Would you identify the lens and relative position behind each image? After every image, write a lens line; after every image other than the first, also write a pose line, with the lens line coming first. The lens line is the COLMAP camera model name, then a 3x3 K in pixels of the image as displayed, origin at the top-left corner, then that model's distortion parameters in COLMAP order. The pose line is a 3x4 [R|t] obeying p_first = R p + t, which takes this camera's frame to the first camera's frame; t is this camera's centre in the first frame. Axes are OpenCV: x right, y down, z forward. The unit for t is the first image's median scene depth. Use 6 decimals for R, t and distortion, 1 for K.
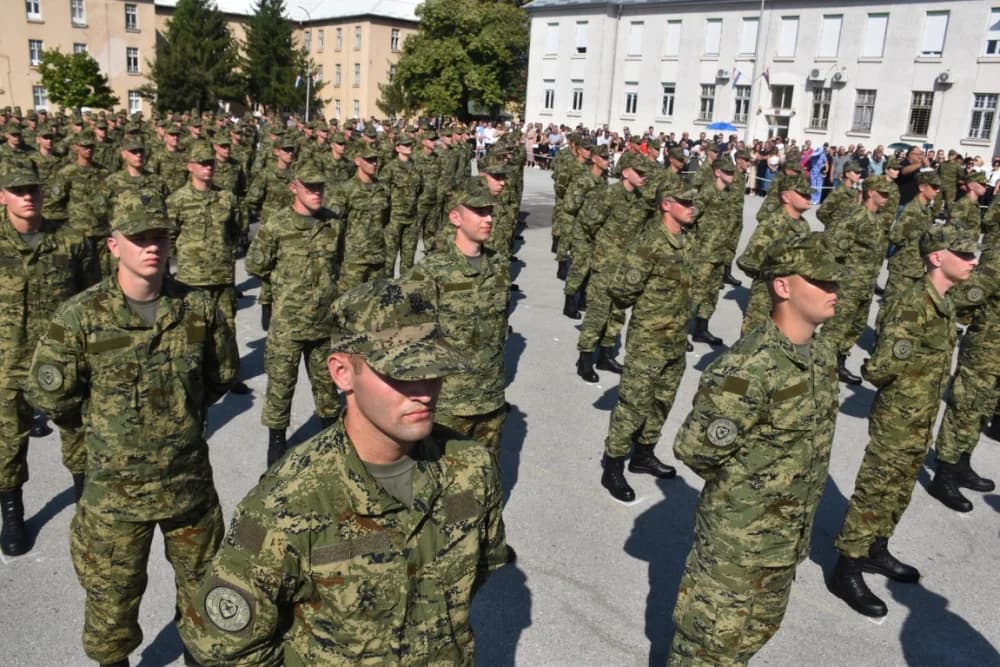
lens RADIAL K [[785.8, 0, 490.7], [0, 785.8, 331.7], [0, 0, 1]] dist [-0.157499, 0.117627]
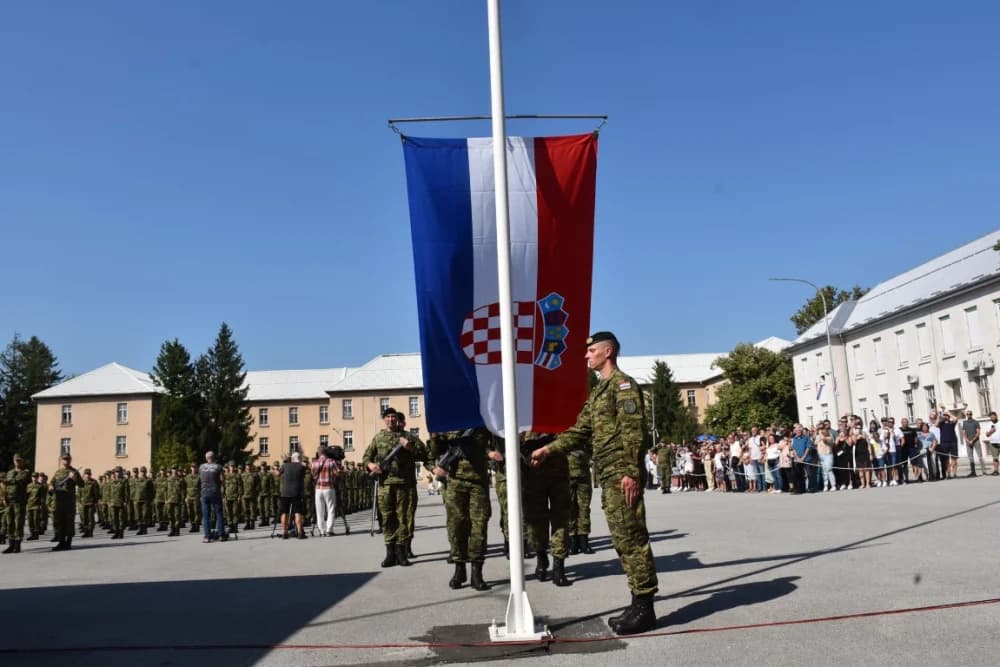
lens RADIAL K [[785.8, 0, 490.7], [0, 785.8, 331.7], [0, 0, 1]] dist [-0.157499, 0.117627]
pose [[0.760428, -0.203583, -0.616688, 0.563325], [-0.084701, 0.910392, -0.404984, 0.079951], [0.643876, 0.360195, 0.675043, -0.105754]]
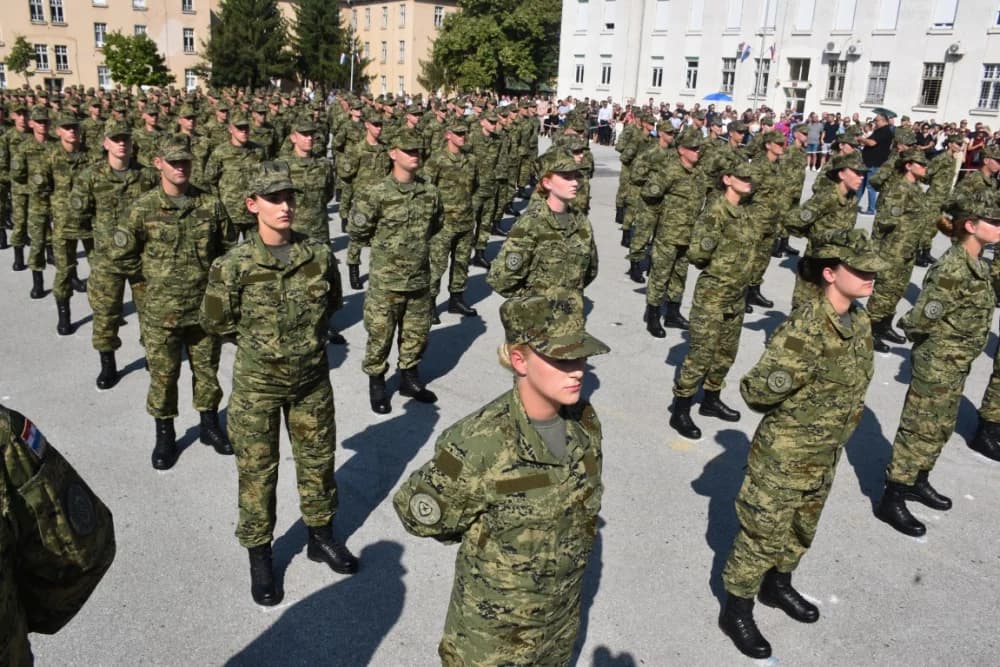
lens RADIAL K [[785.8, 0, 490.7], [0, 785.8, 331.7], [0, 0, 1]] dist [-0.157499, 0.117627]
pose [[0.997408, 0.012454, -0.070866, 0.044793], [-0.010386, 0.999512, 0.029469, 0.020546], [0.071199, -0.028656, 0.997050, -0.064347]]
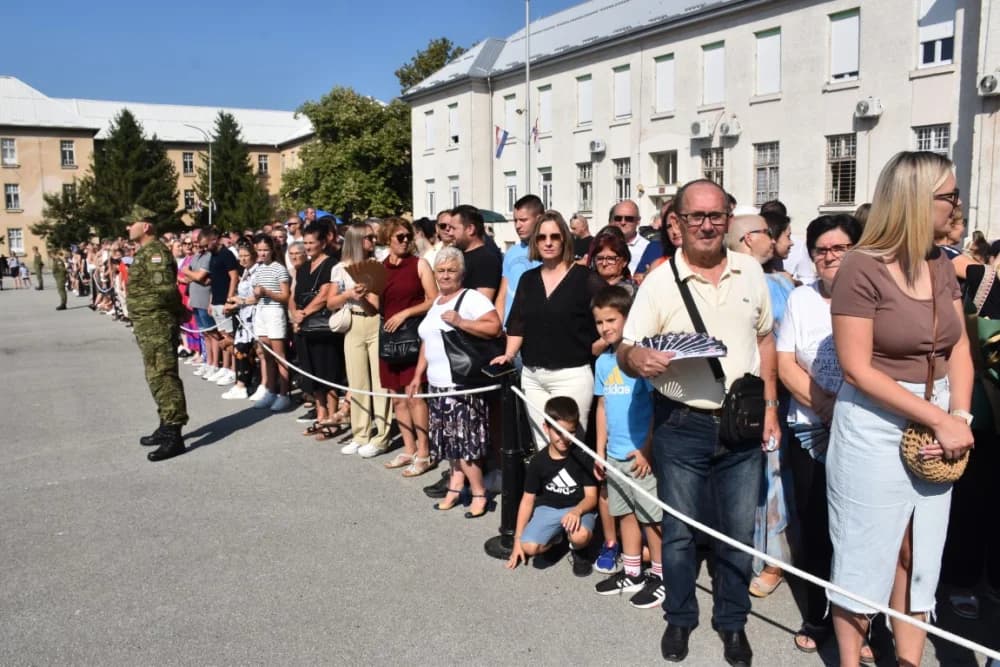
lens RADIAL K [[785.8, 0, 490.7], [0, 785.8, 331.7], [0, 0, 1]] dist [-0.157499, 0.117627]
pose [[0.984881, -0.048703, -0.166246, 0.347184], [0.023717, 0.988539, -0.149091, -0.062479], [0.171602, 0.142894, 0.974748, 0.318144]]
